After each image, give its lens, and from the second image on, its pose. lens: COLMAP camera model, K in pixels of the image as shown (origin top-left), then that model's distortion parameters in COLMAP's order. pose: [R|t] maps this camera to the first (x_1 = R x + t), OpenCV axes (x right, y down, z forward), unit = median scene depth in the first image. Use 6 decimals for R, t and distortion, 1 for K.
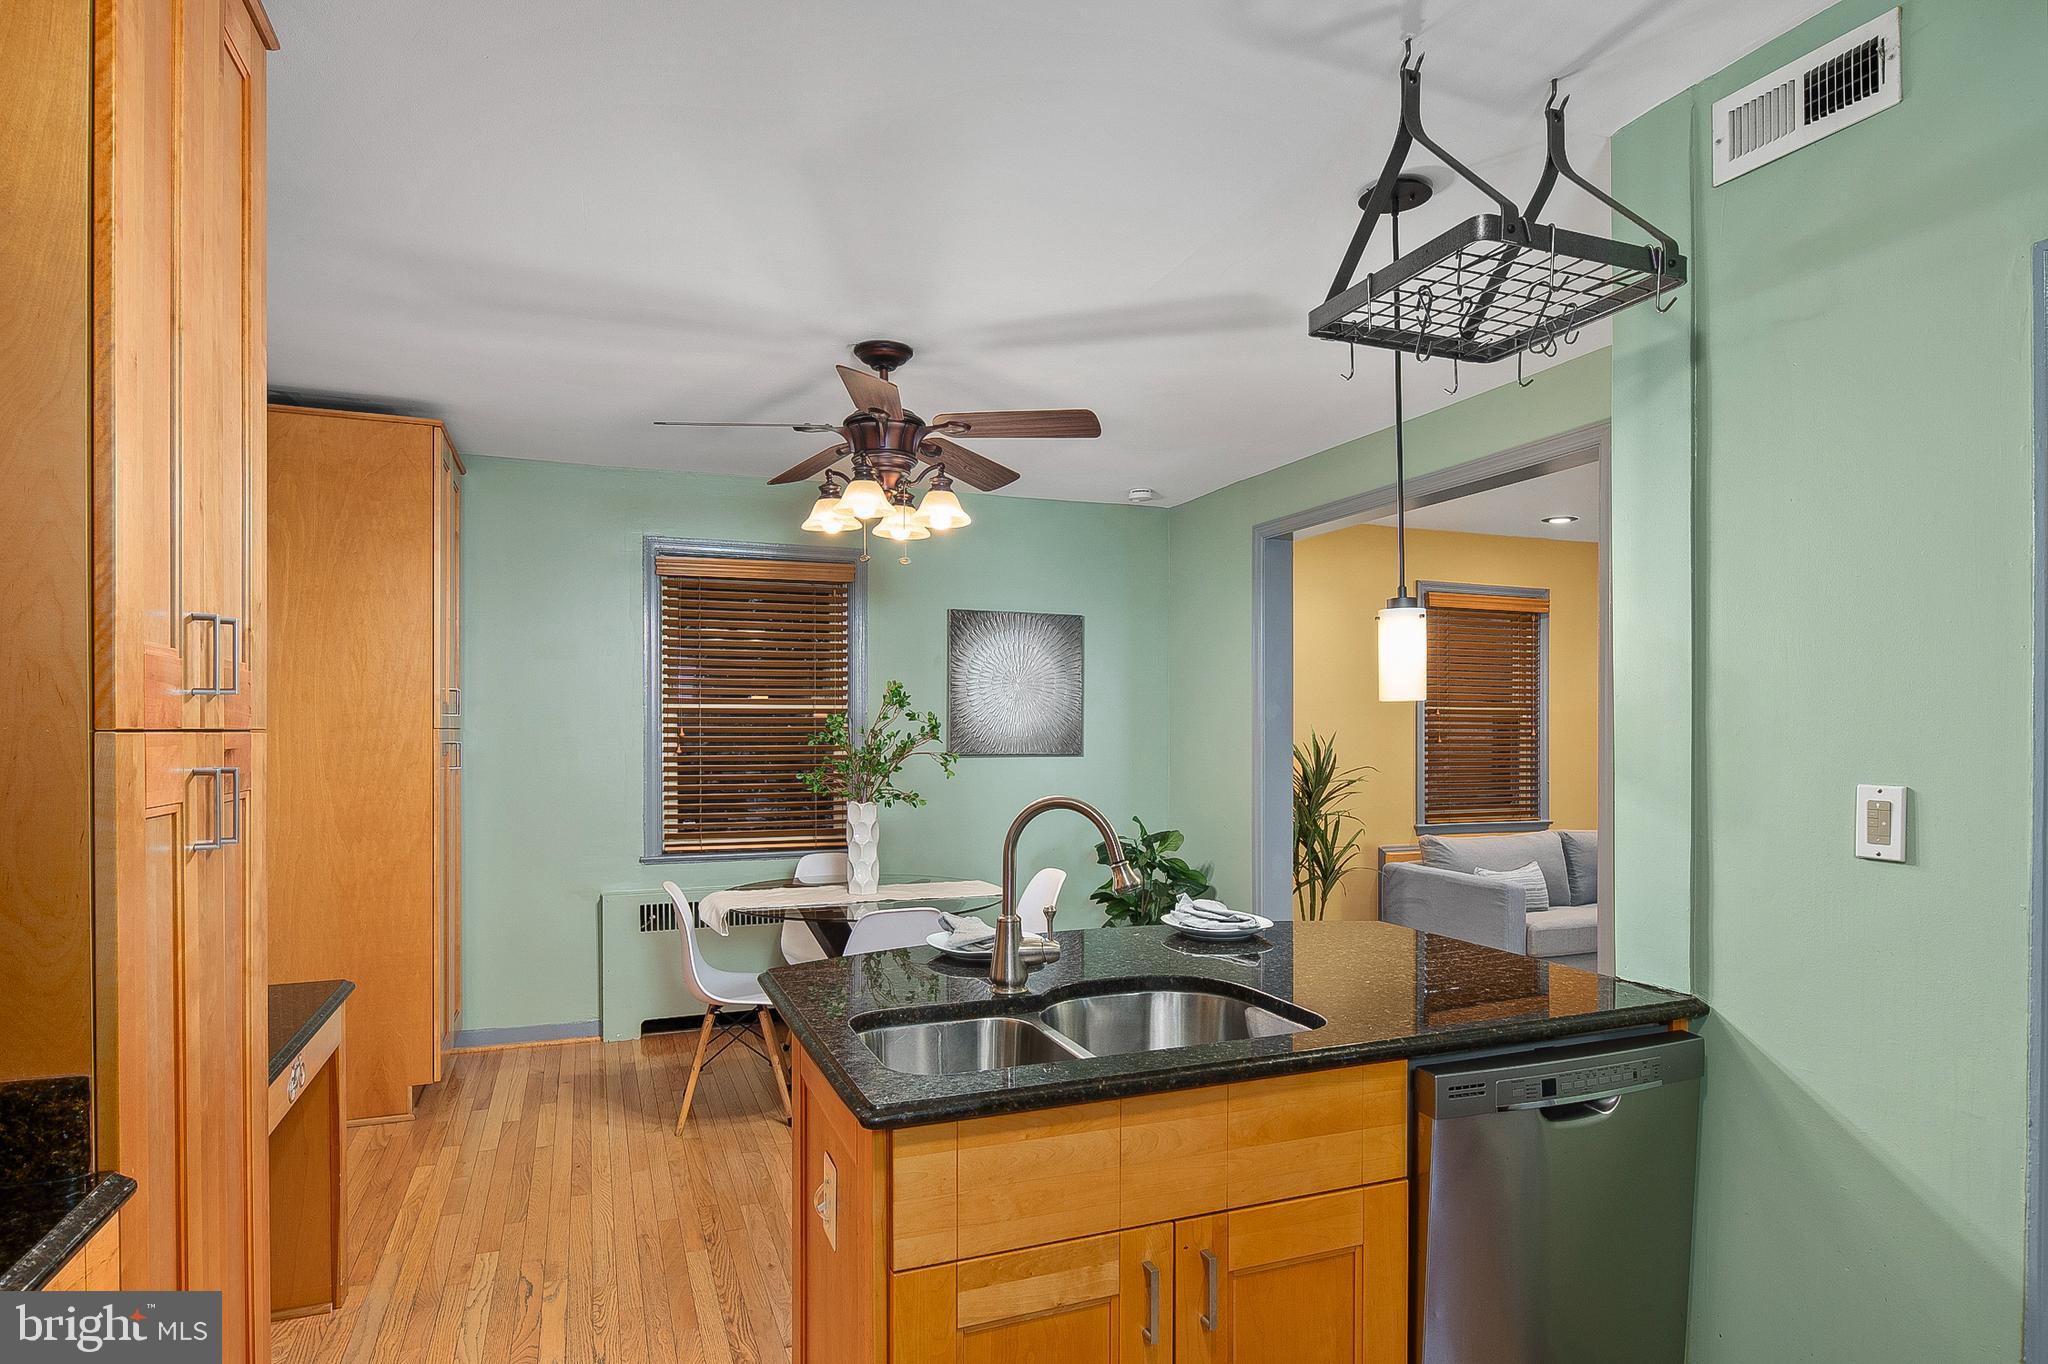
lens RADIAL K [[1114.6, 0, 1023.8], [0, 1114.6, 728.7], [0, 0, 1]] dist [0.000513, -0.000197]
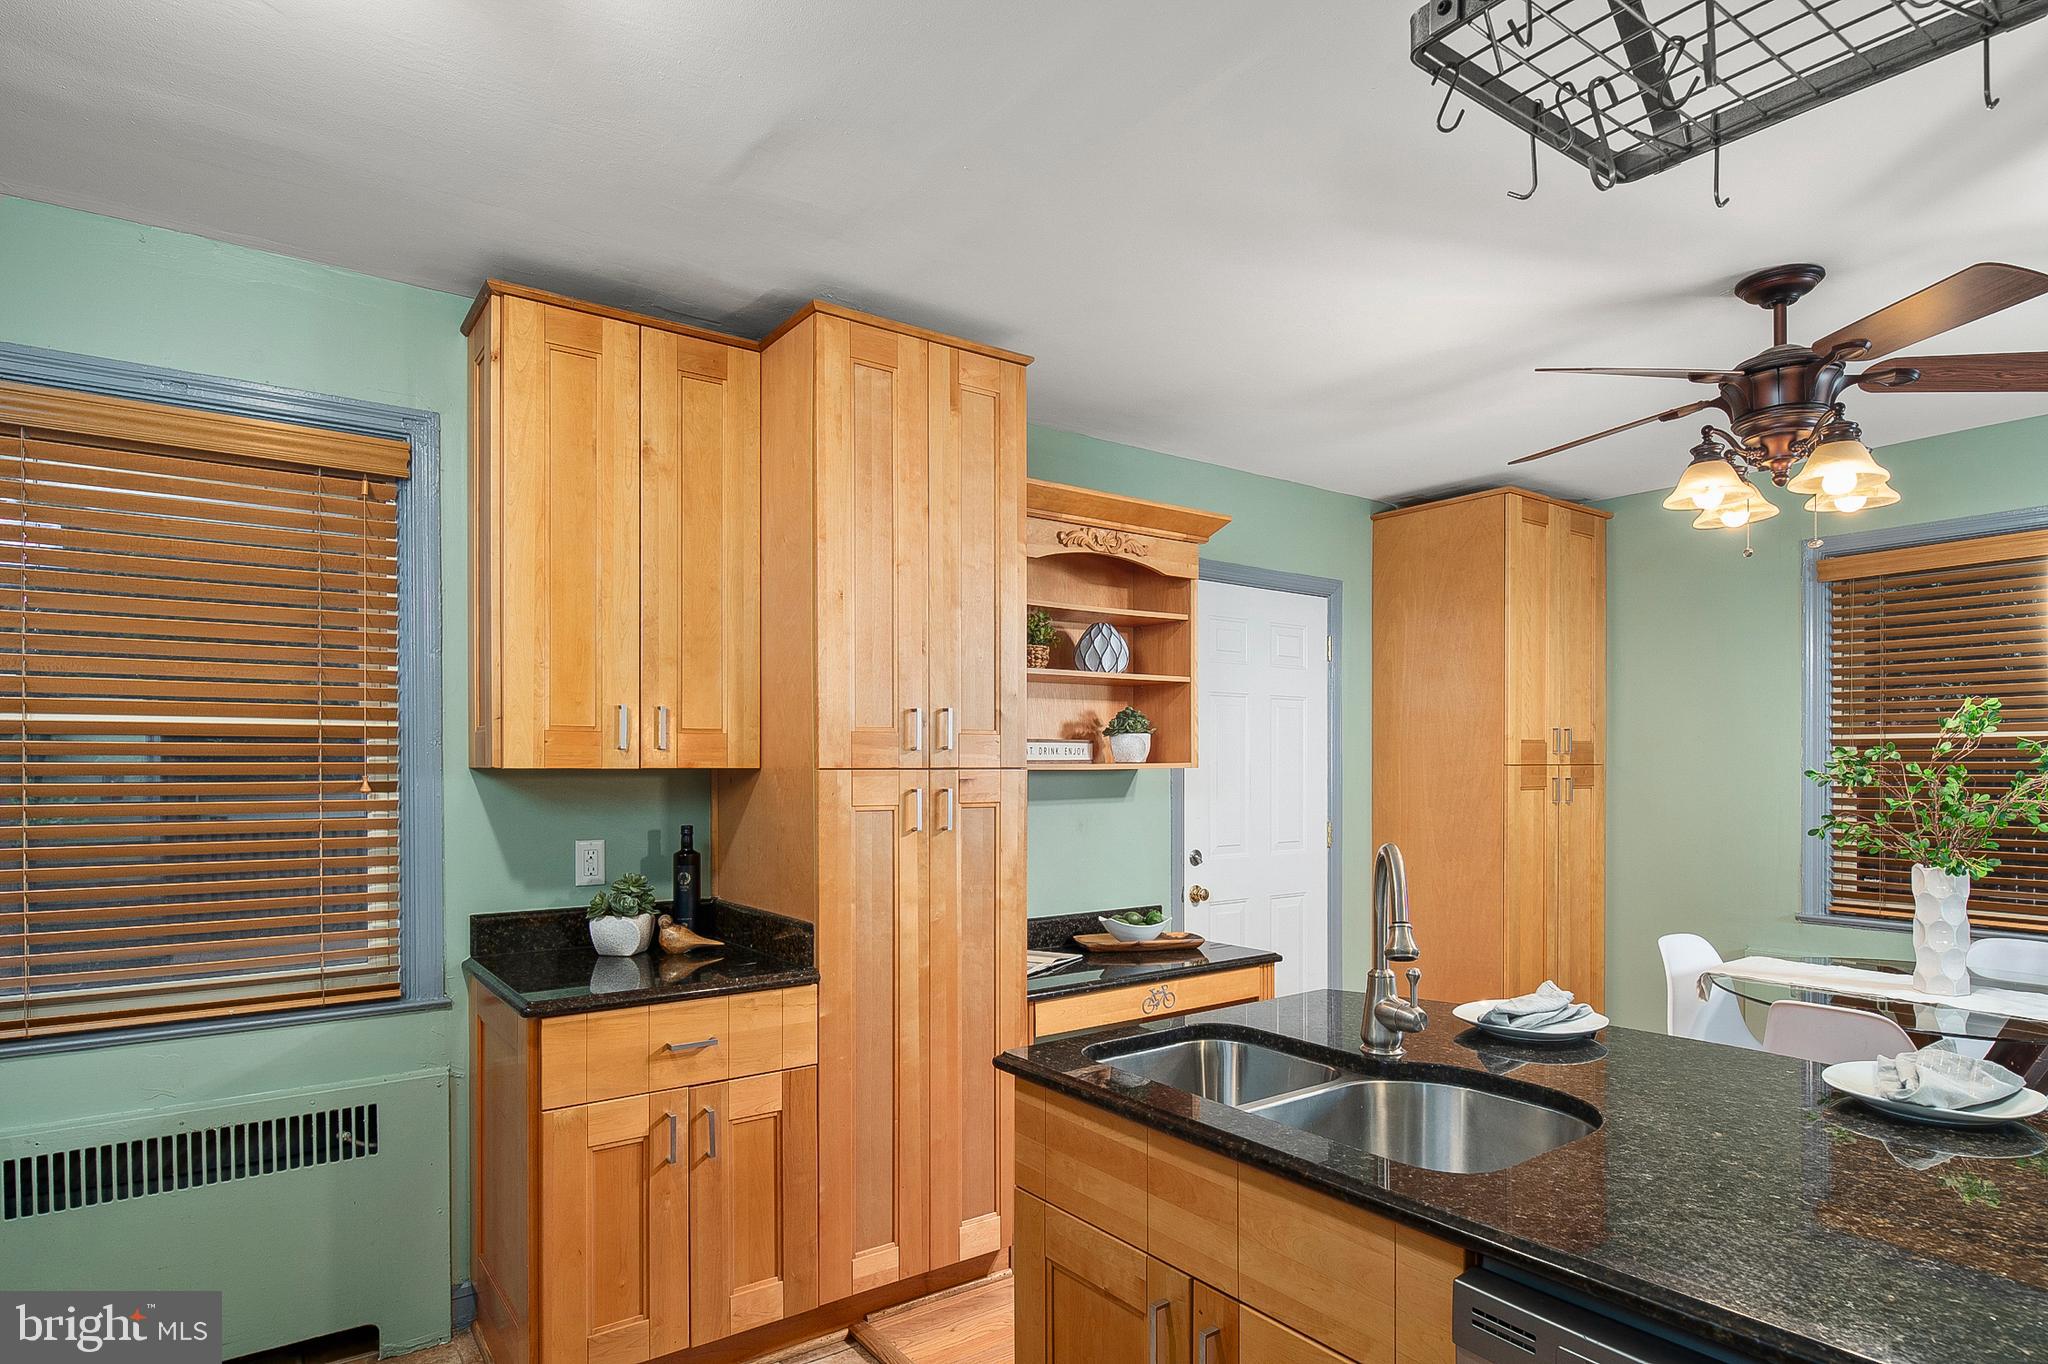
lens RADIAL K [[1123.6, 0, 1023.9], [0, 1123.6, 767.7], [0, 0, 1]] dist [-0.000179, -0.000087]
pose [[0.251259, 0.004698, -0.967909, 0.415890], [0.001236, 0.999986, 0.005175, -0.003246], [0.967919, -0.002497, 0.251249, 0.243795]]
